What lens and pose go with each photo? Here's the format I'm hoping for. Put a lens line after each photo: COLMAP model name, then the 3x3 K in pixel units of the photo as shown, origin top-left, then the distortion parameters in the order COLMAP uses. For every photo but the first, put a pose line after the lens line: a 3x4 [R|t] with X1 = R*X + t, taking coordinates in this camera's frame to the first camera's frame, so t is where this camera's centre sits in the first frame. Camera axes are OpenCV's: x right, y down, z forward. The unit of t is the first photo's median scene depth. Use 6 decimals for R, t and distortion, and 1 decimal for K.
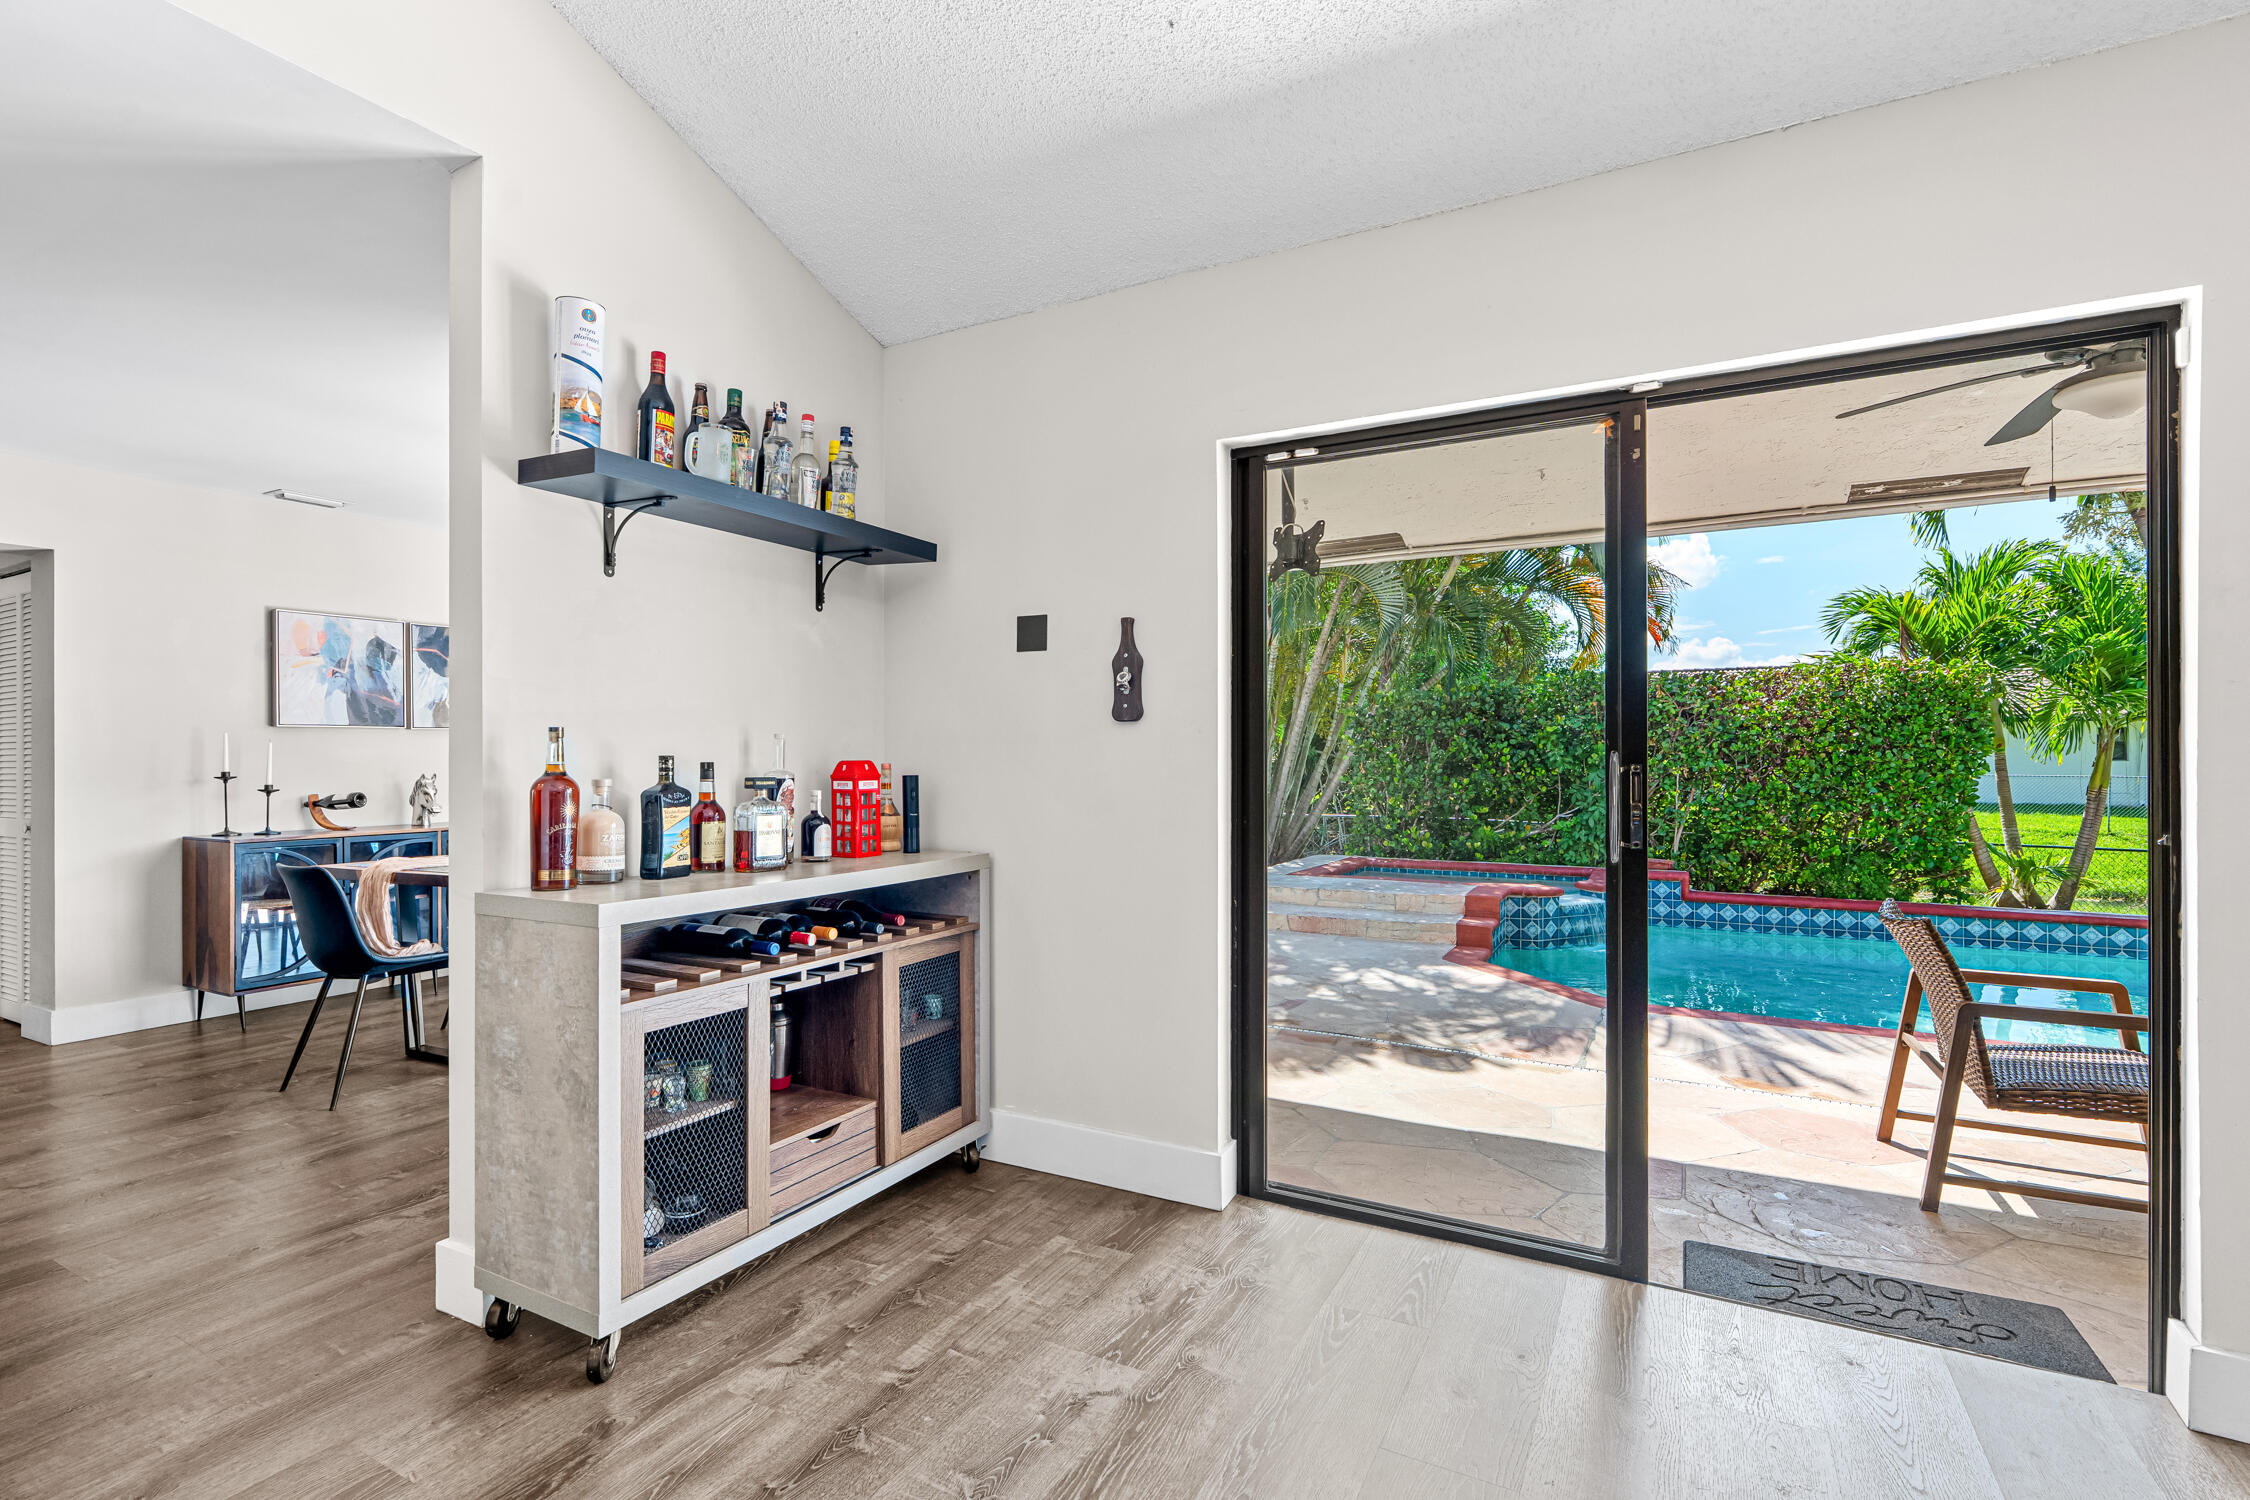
lens RADIAL K [[1014.4, 0, 1138.5], [0, 1014.4, 761.6], [0, 0, 1]] dist [-0.010215, 0.004538]
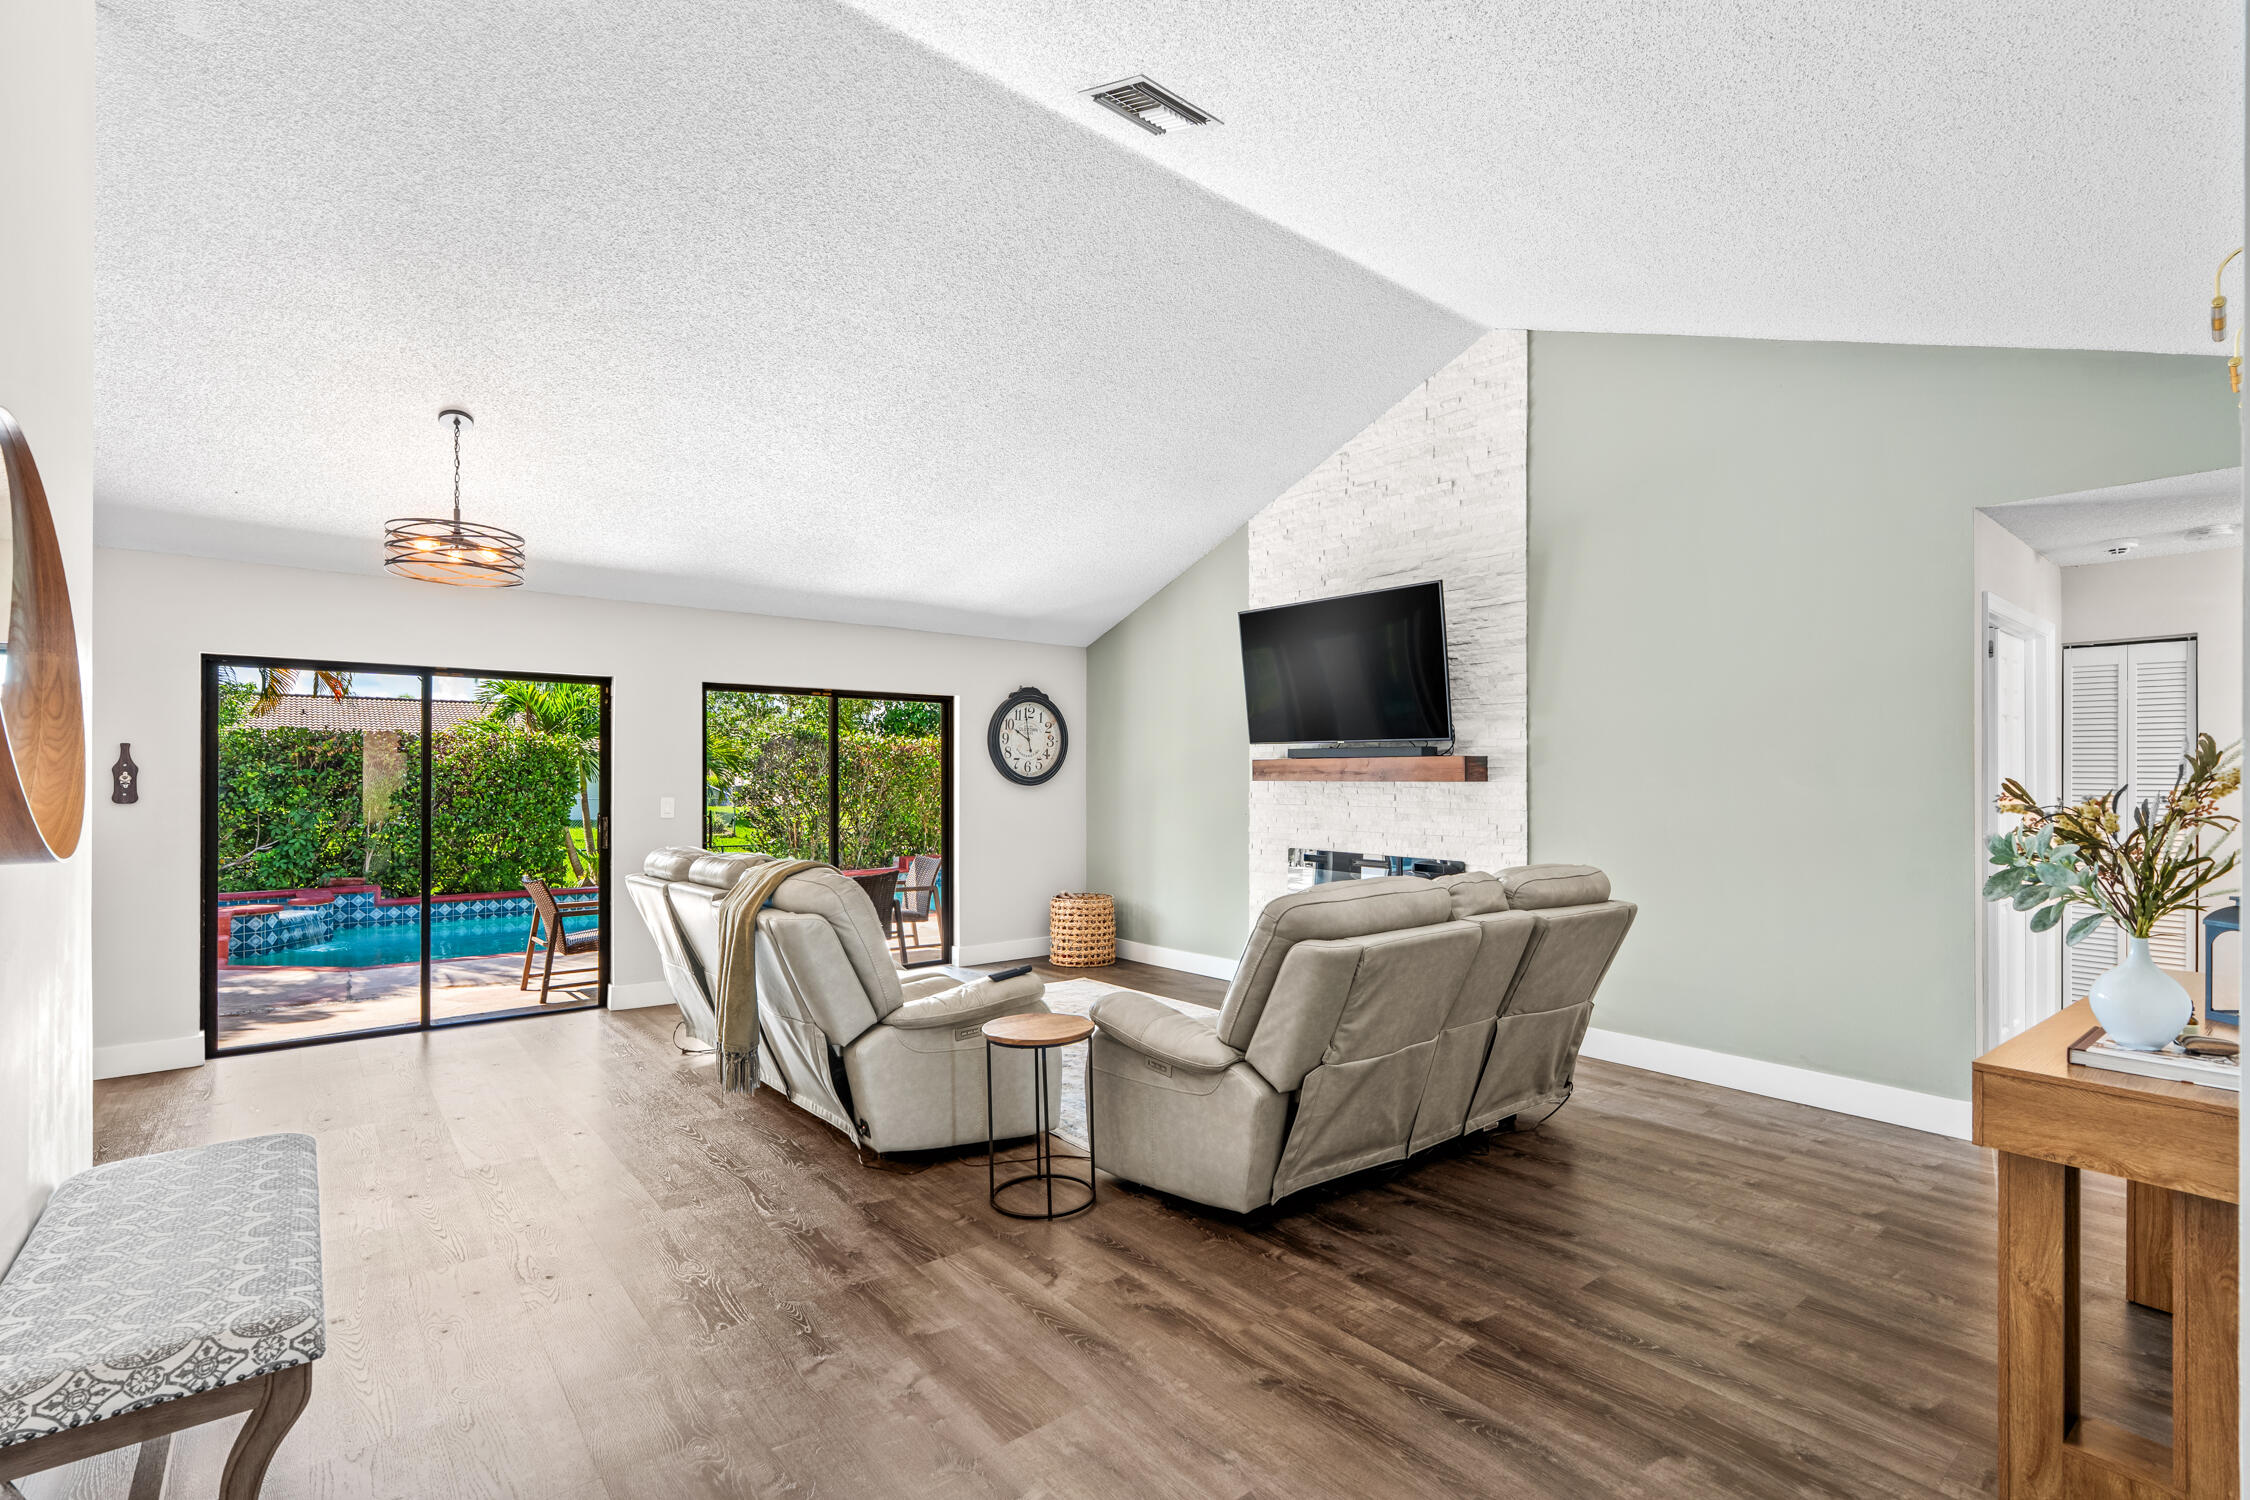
lens RADIAL K [[1014.4, 0, 1103.4], [0, 1014.4, 758.5], [0, 0, 1]] dist [-0.010215, 0.004538]
pose [[0.391161, 0.016587, 0.920173, -0.320915], [0.006853, 0.999757, -0.020935, -0.023391], [-0.920297, 0.014494, 0.390952, -0.411739]]
